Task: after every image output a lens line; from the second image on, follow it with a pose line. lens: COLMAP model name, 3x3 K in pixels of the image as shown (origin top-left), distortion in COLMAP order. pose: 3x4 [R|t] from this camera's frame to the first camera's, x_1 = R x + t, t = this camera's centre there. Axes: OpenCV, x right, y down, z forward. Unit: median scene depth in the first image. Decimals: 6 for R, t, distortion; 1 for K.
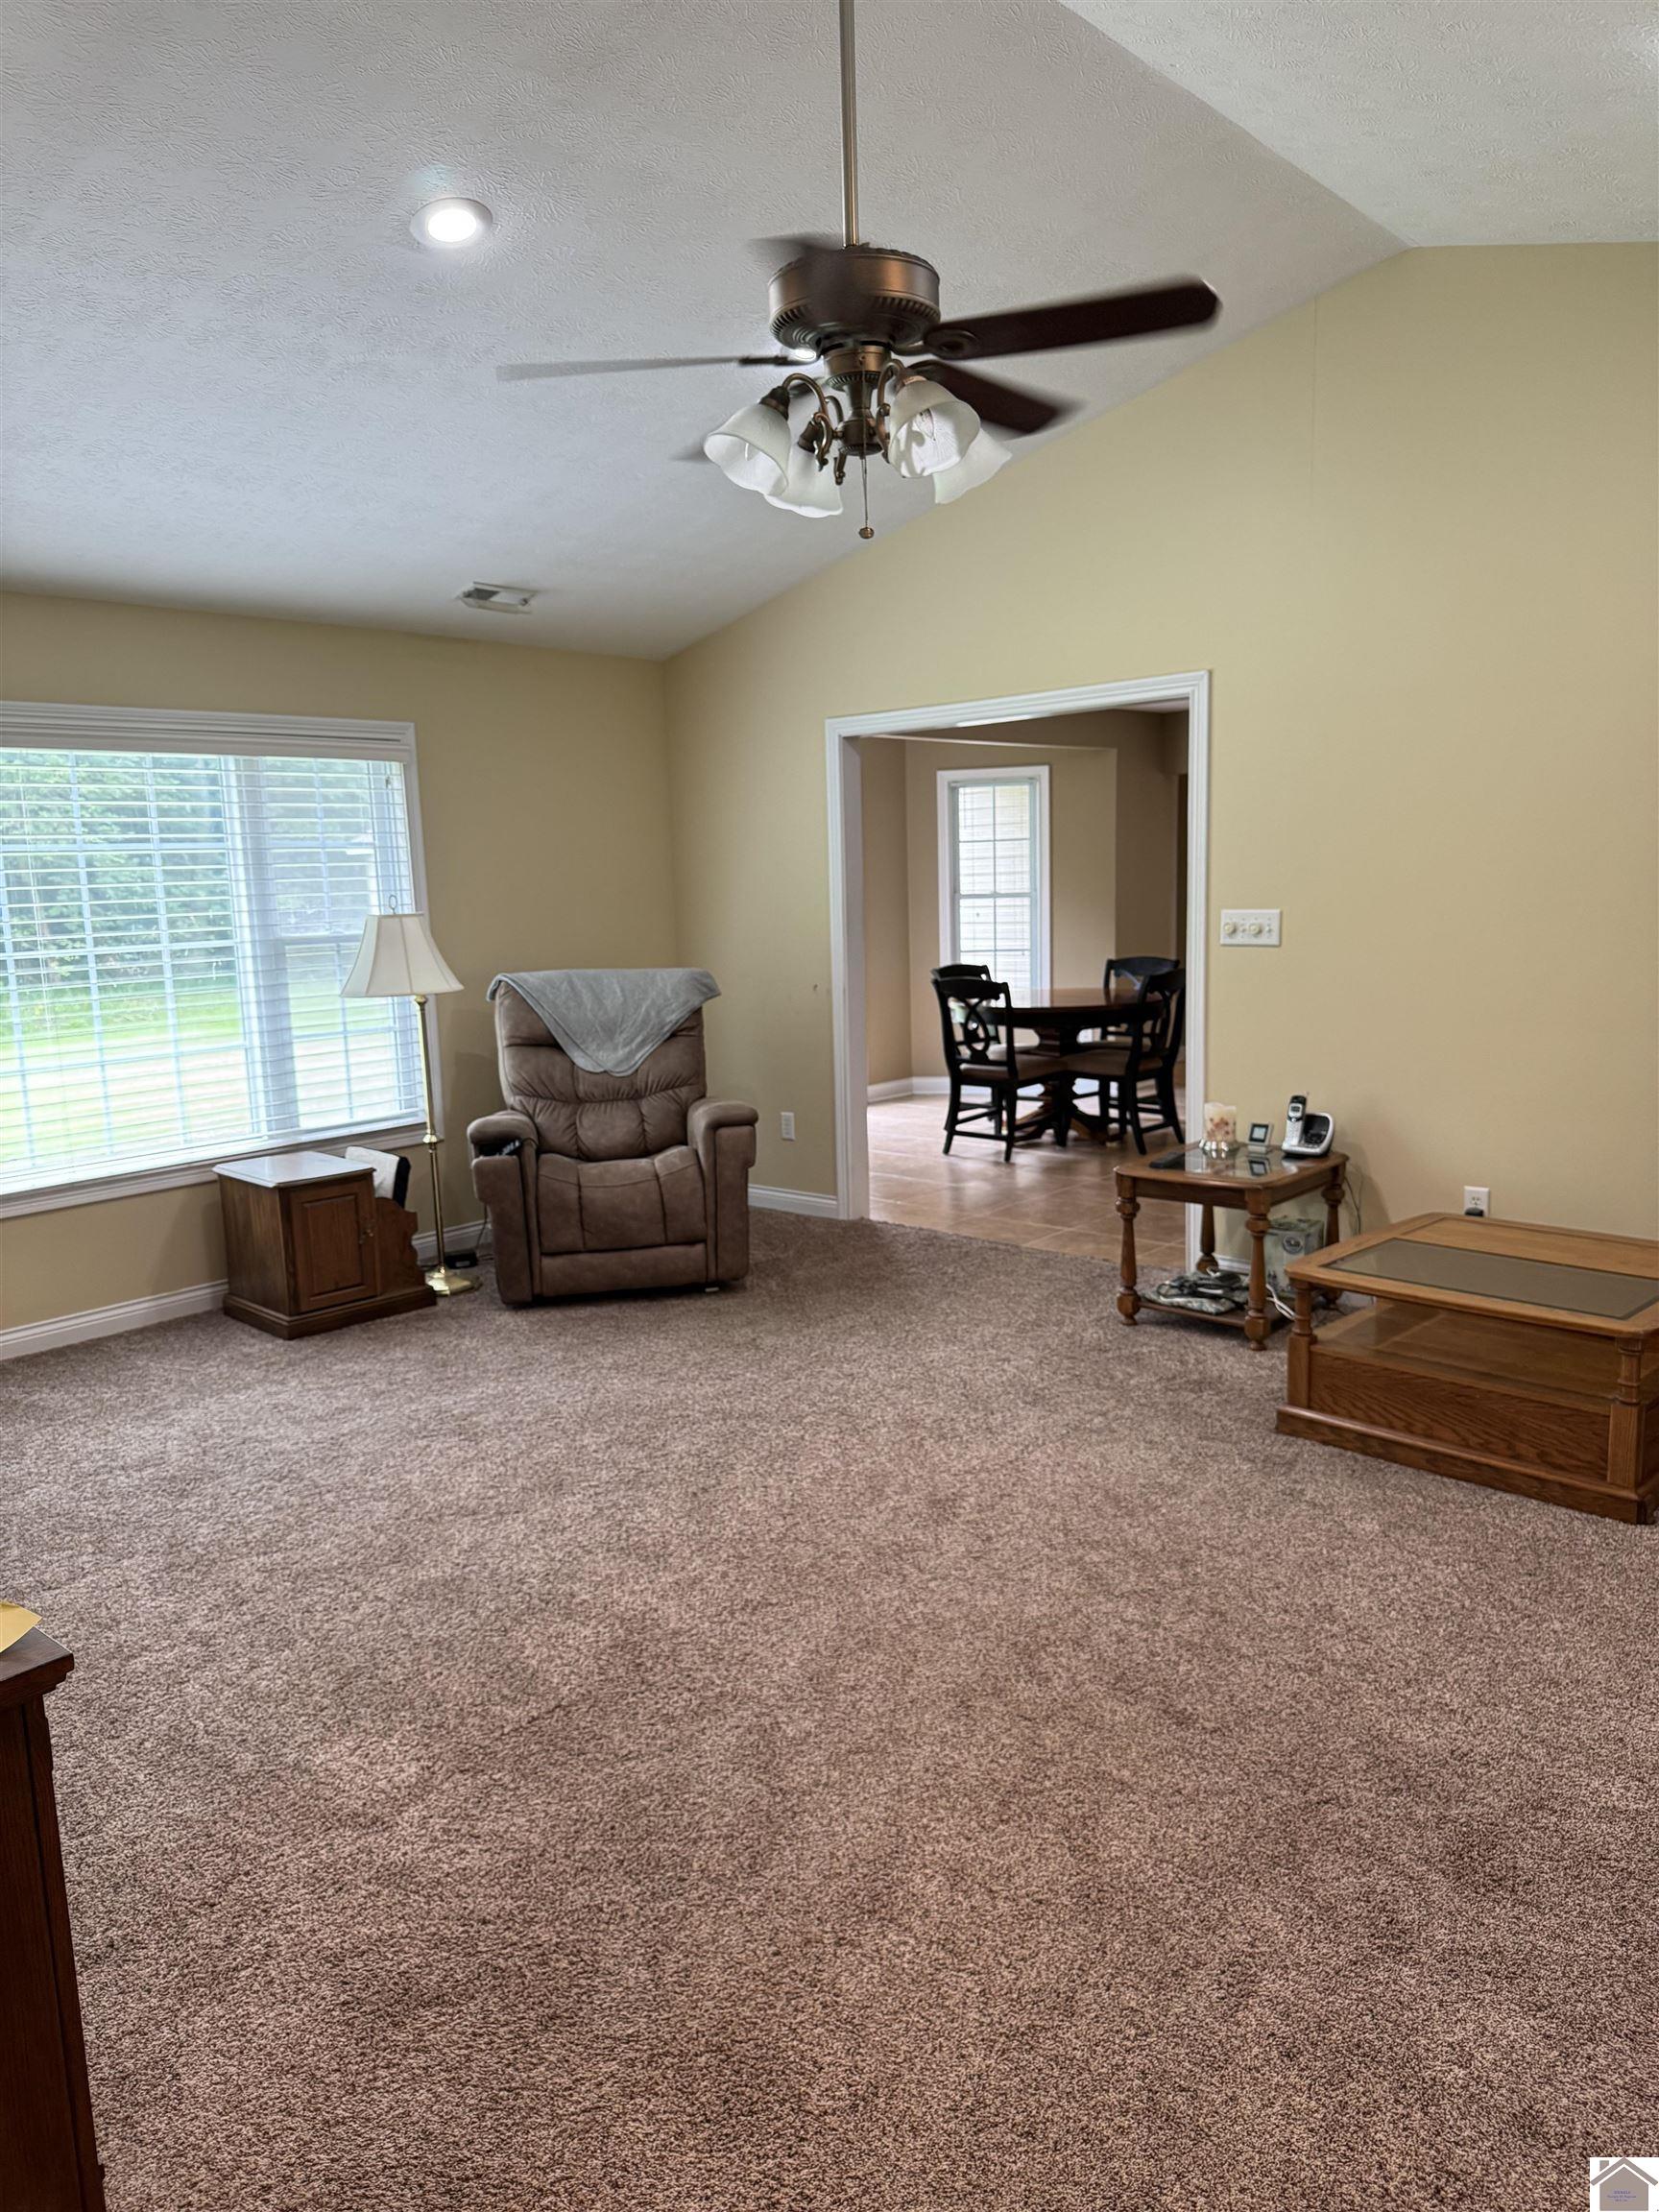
lens RADIAL K [[1584.2, 0, 832.7], [0, 1584.2, 1120.6], [0, 0, 1]] dist [0.079138, -0.079976]
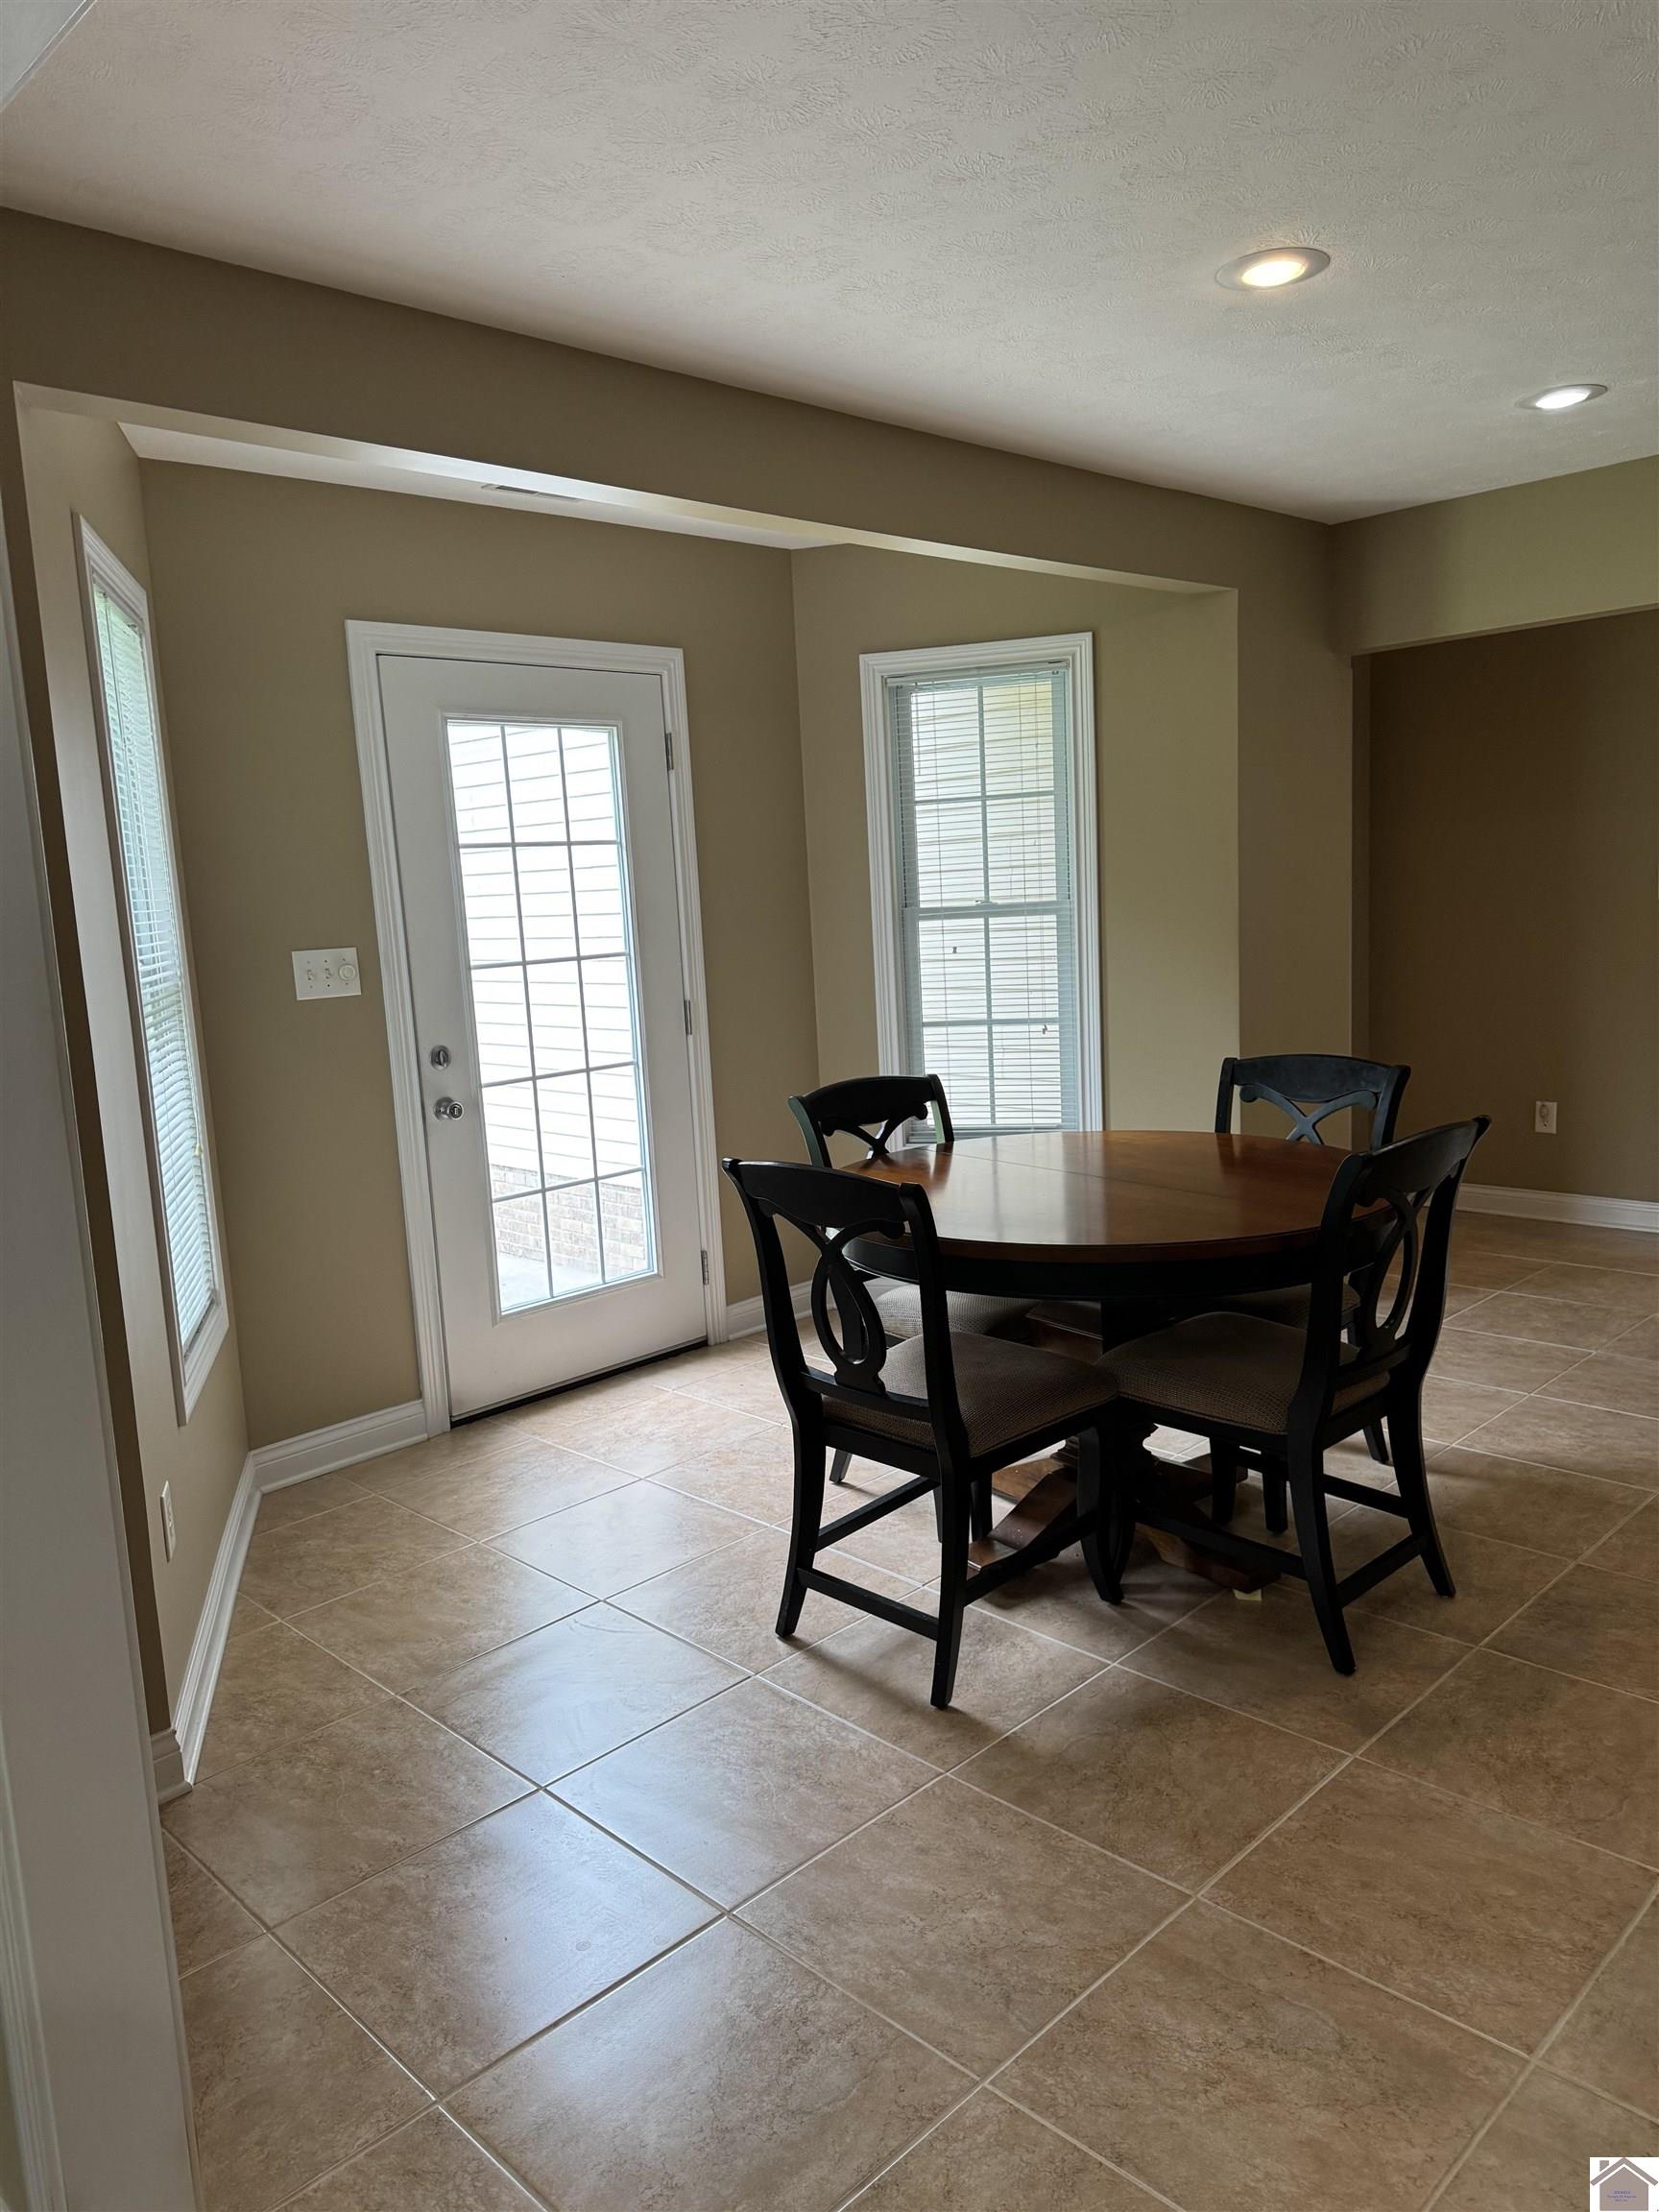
lens RADIAL K [[1584.2, 0, 842.6], [0, 1584.2, 1111.4], [0, 0, 1]] dist [0.079138, -0.079976]
pose [[0.998313, -0.010981, -0.057013, 0.095678], [0.010637, 0.999923, -0.006321, -0.086298], [0.057078, 0.005704, 0.998353, 0.571417]]
